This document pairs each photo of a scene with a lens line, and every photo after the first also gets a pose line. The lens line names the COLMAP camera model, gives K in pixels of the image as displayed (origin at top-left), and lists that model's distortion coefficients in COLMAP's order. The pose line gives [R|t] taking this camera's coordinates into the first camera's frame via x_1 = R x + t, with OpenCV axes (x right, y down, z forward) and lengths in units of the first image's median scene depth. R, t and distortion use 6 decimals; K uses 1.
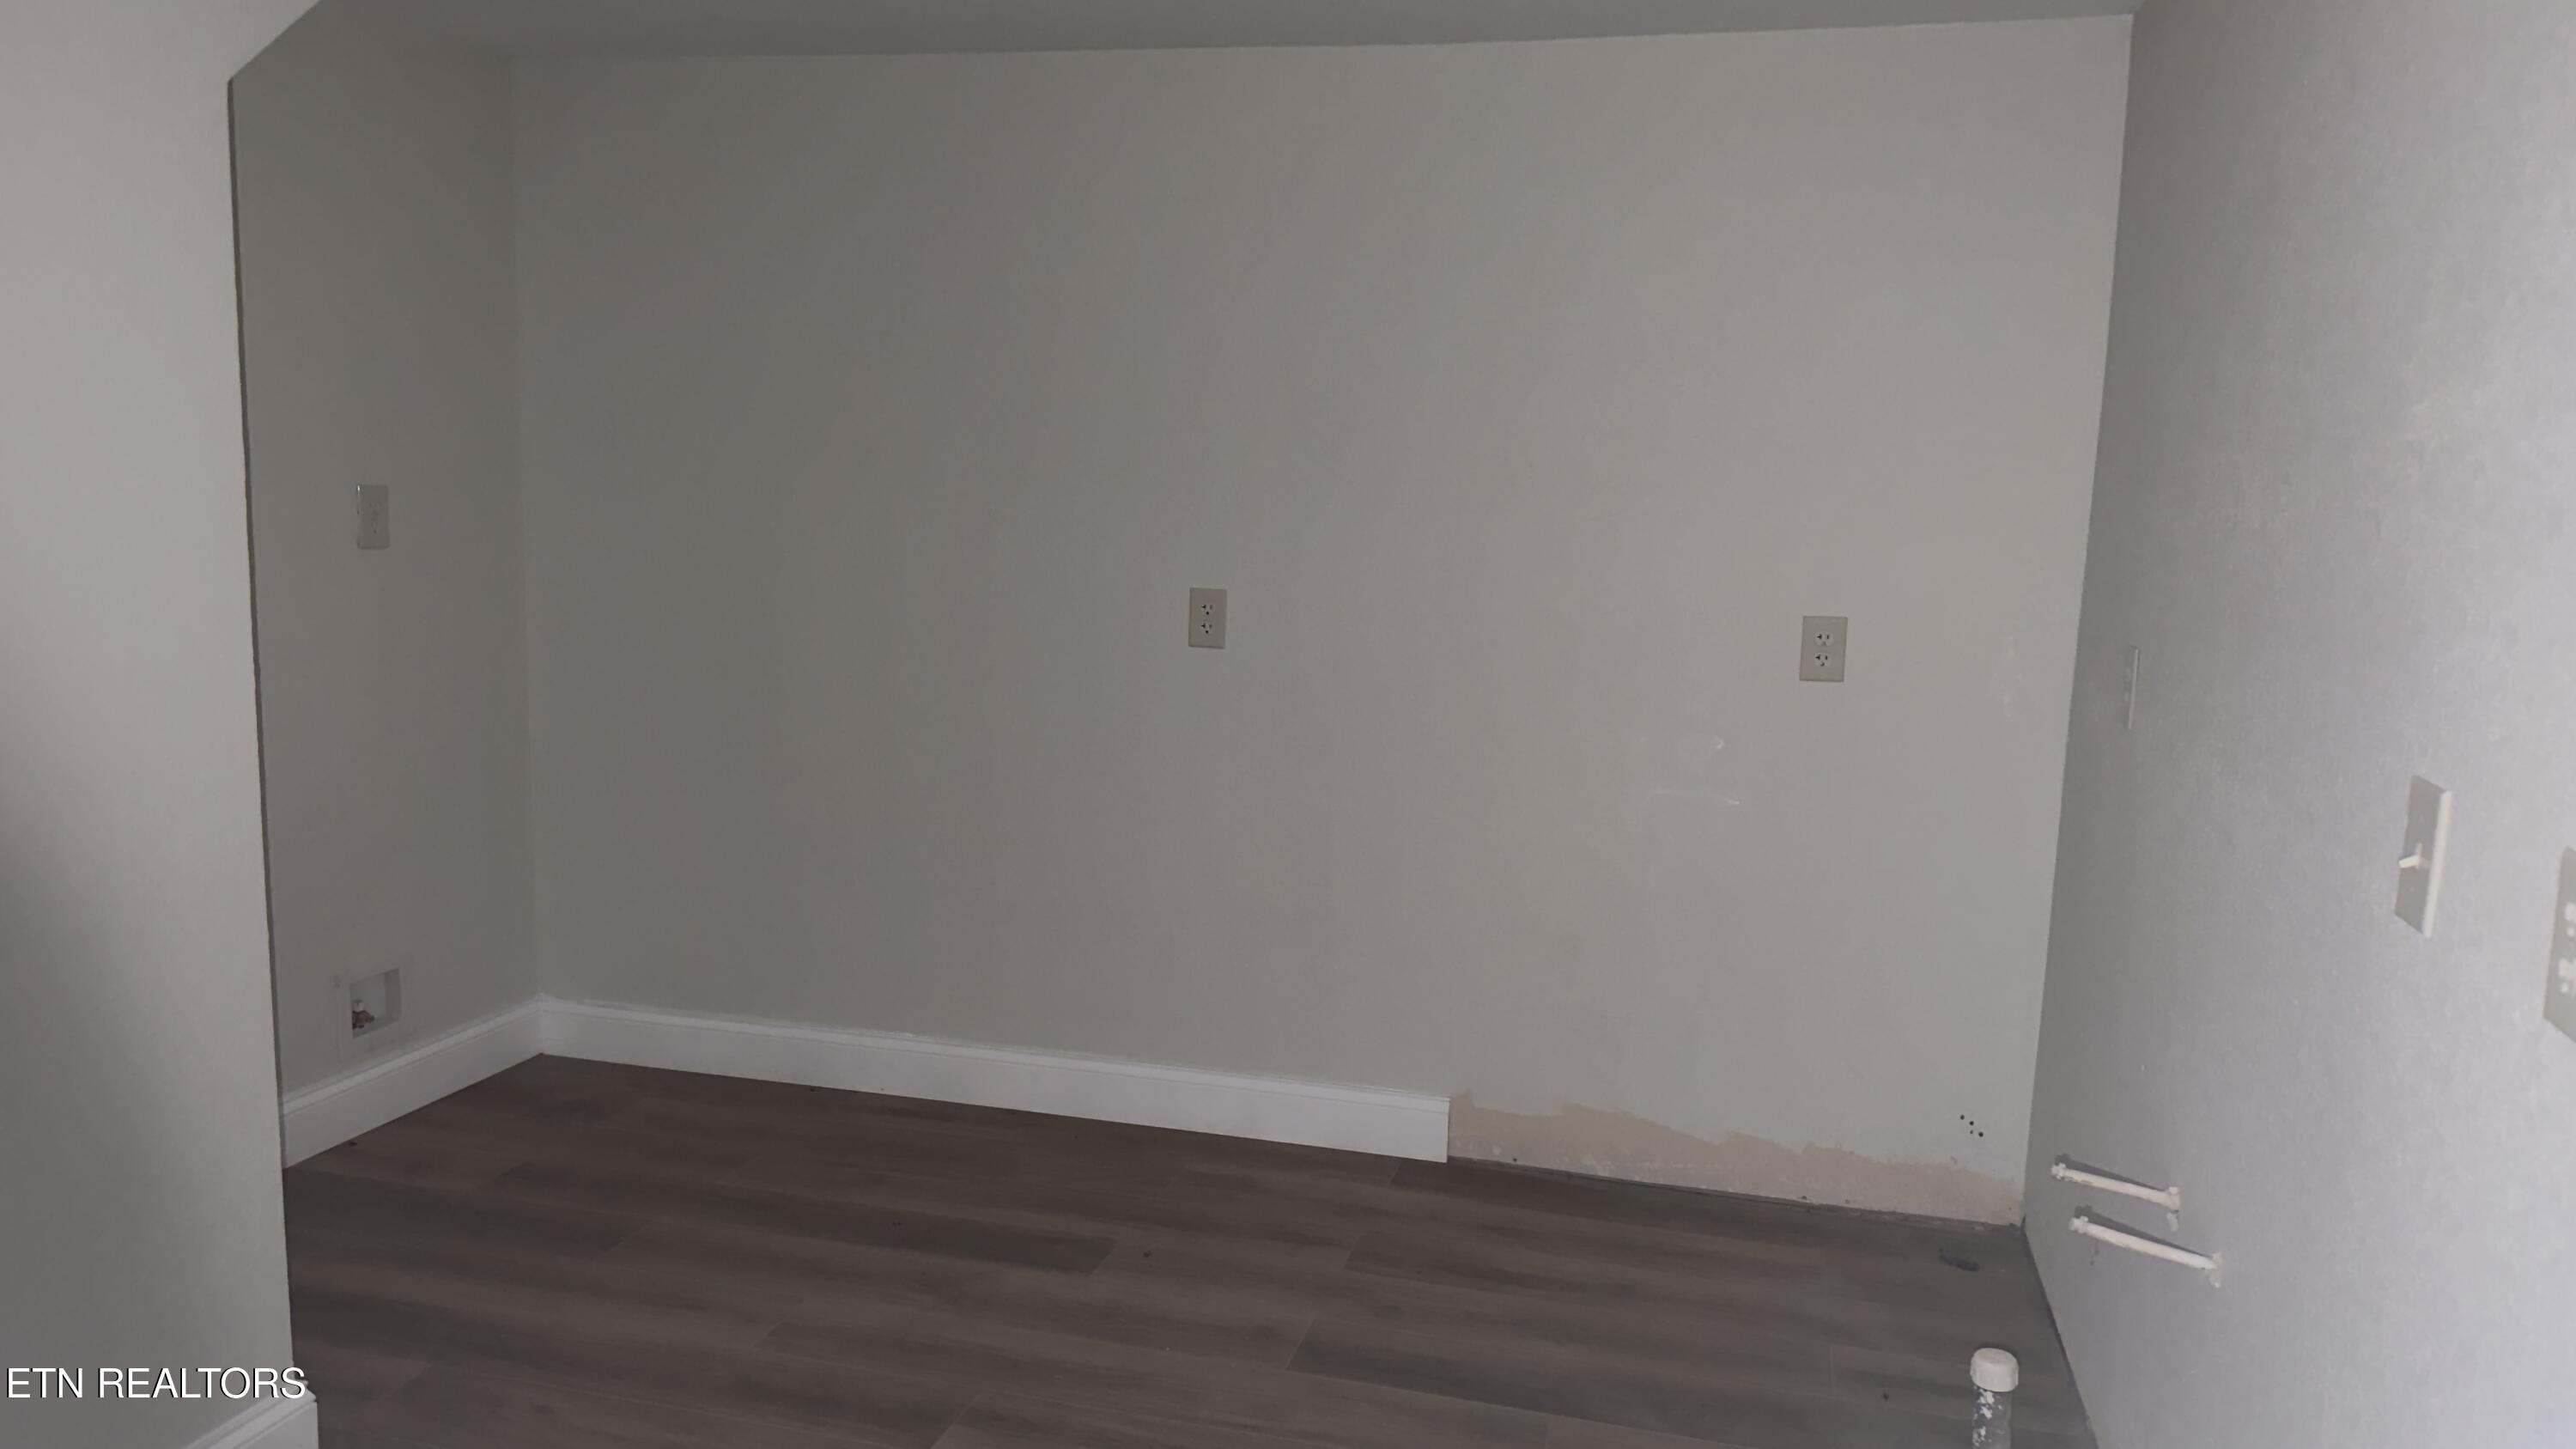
lens RADIAL K [[1831.2, 0, 1288.0], [0, 1831.2, 724.5], [0, 0, 1]] dist [0.097346, -0.209927]
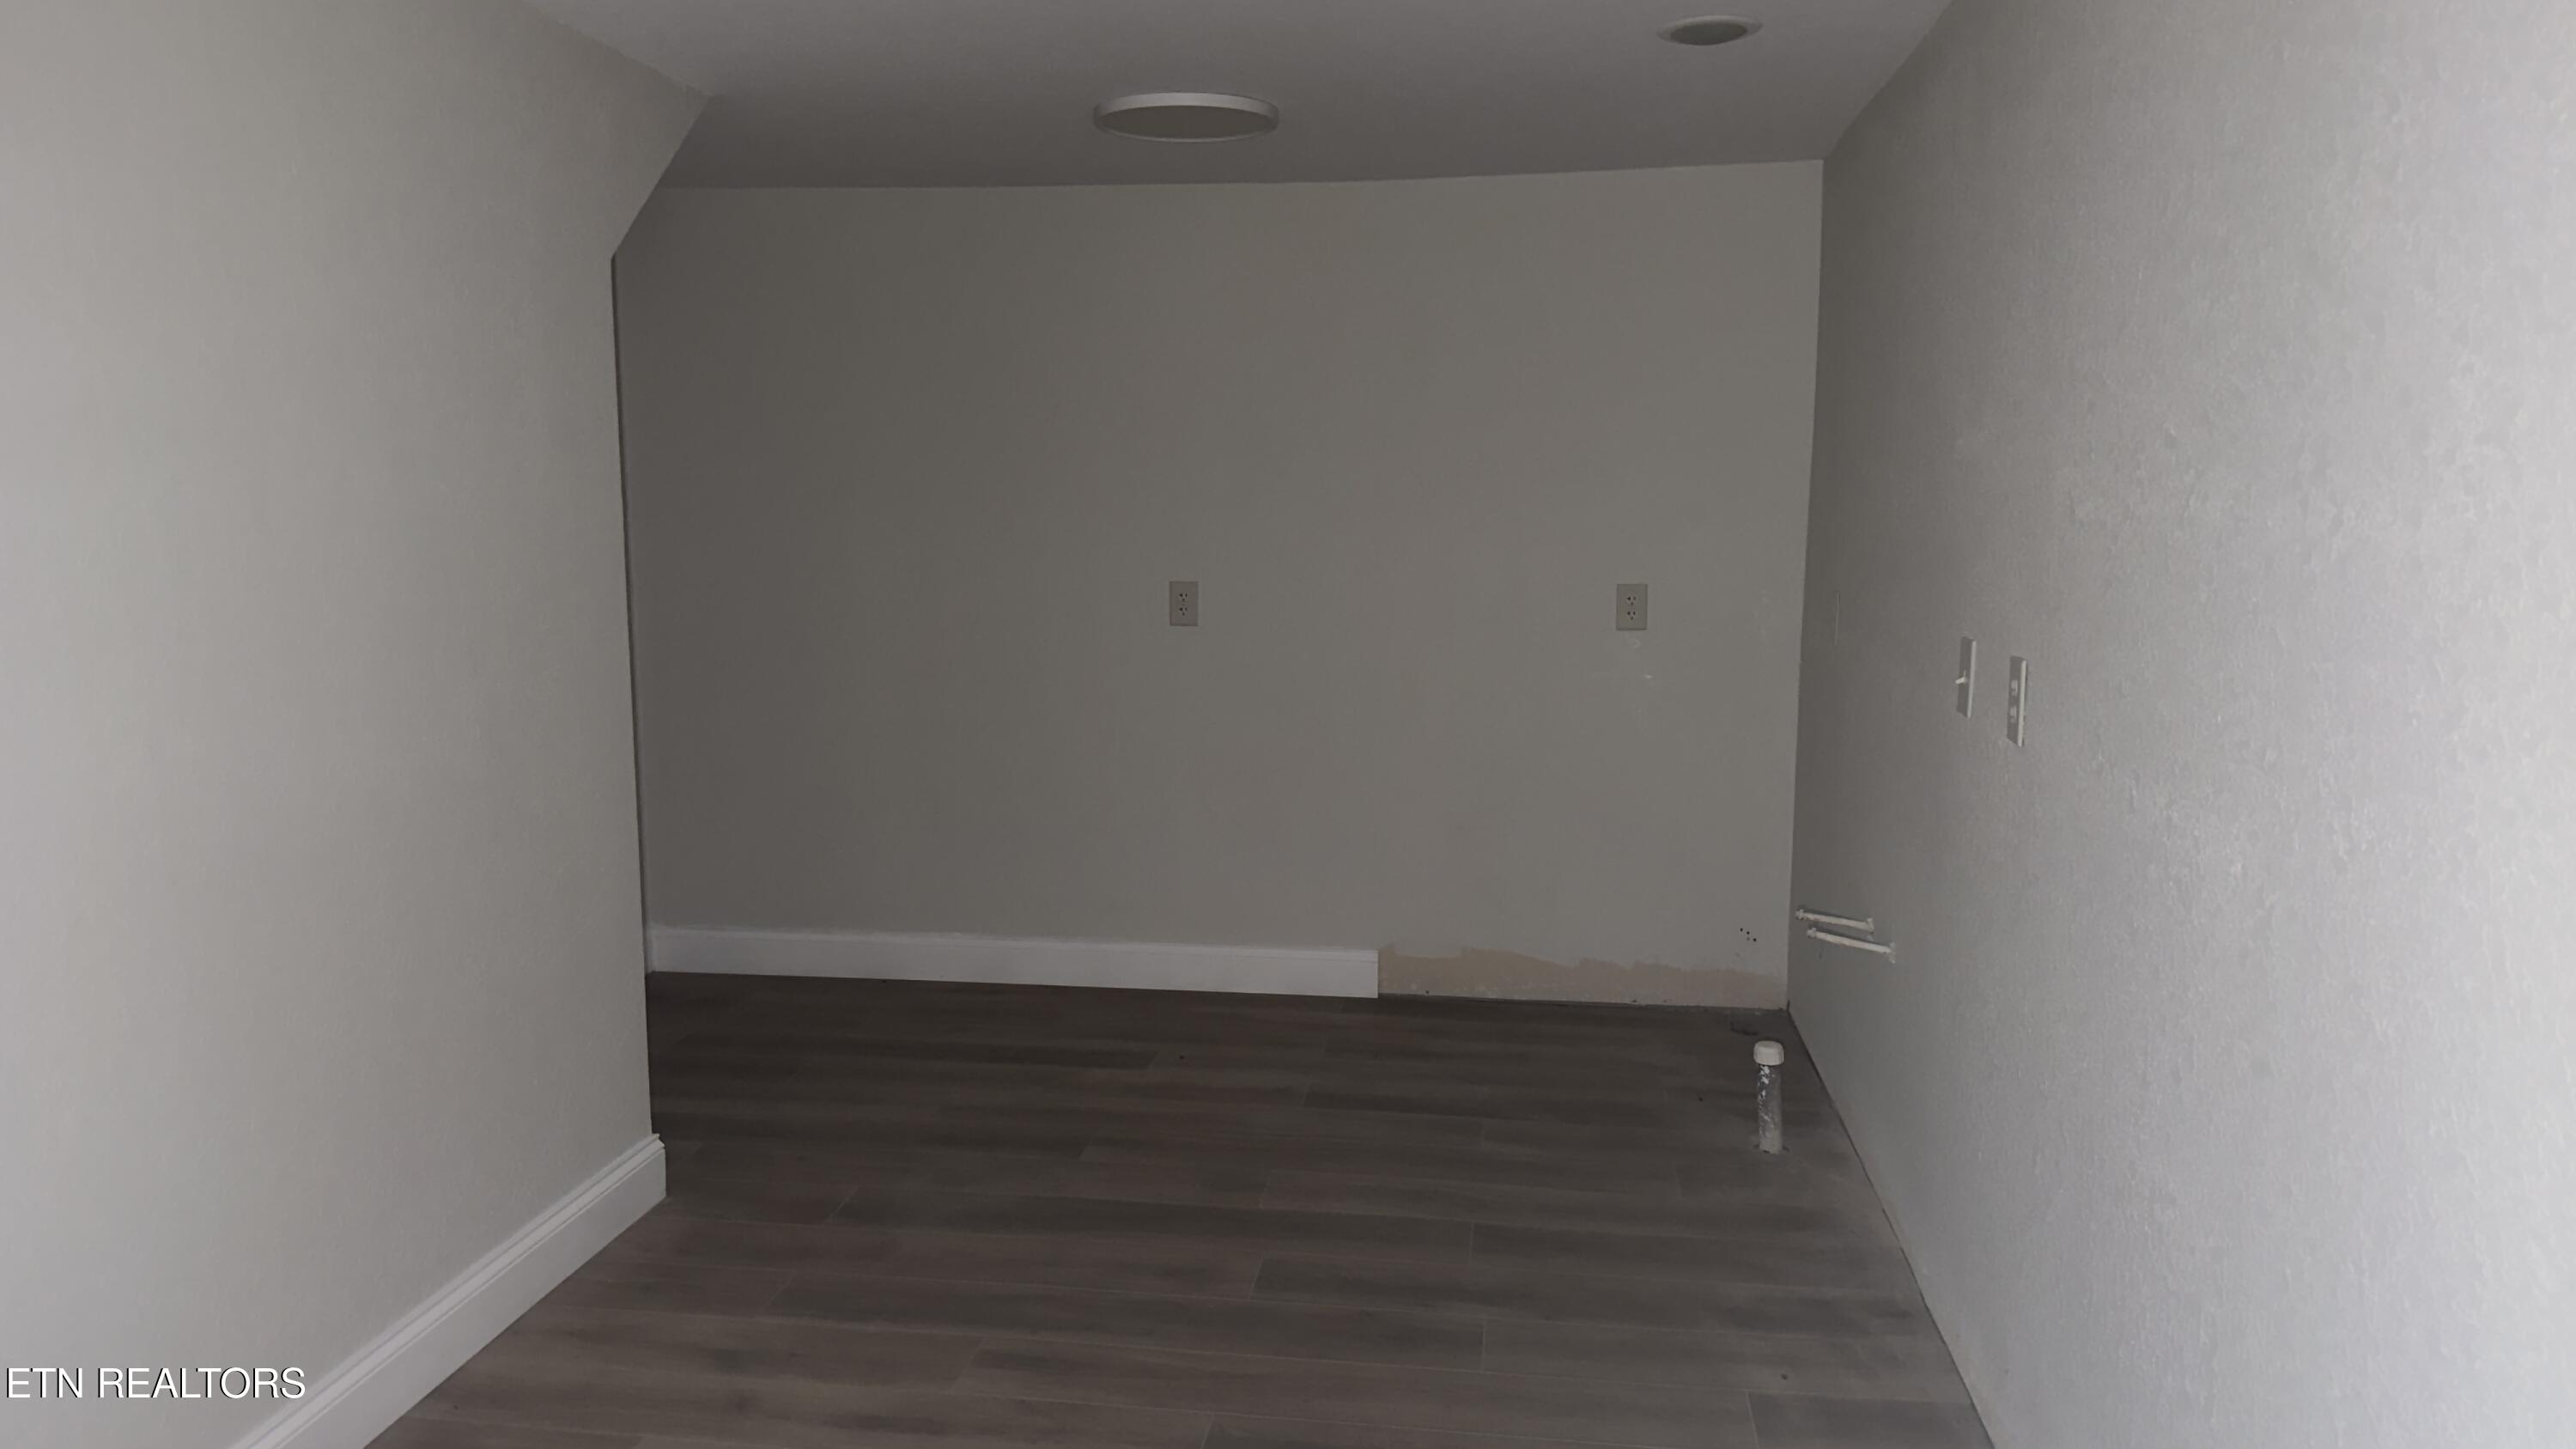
lens RADIAL K [[1830.0, 0, 1277.8], [0, 1830.0, 718.2], [0, 0, 1]] dist [0.089651, -0.094111]
pose [[0.993102, -0.045075, 0.108246, -0.133921], [0.046123, 0.998910, -0.007197, 0.041710], [-0.107803, 0.012140, 0.994098, -0.365677]]
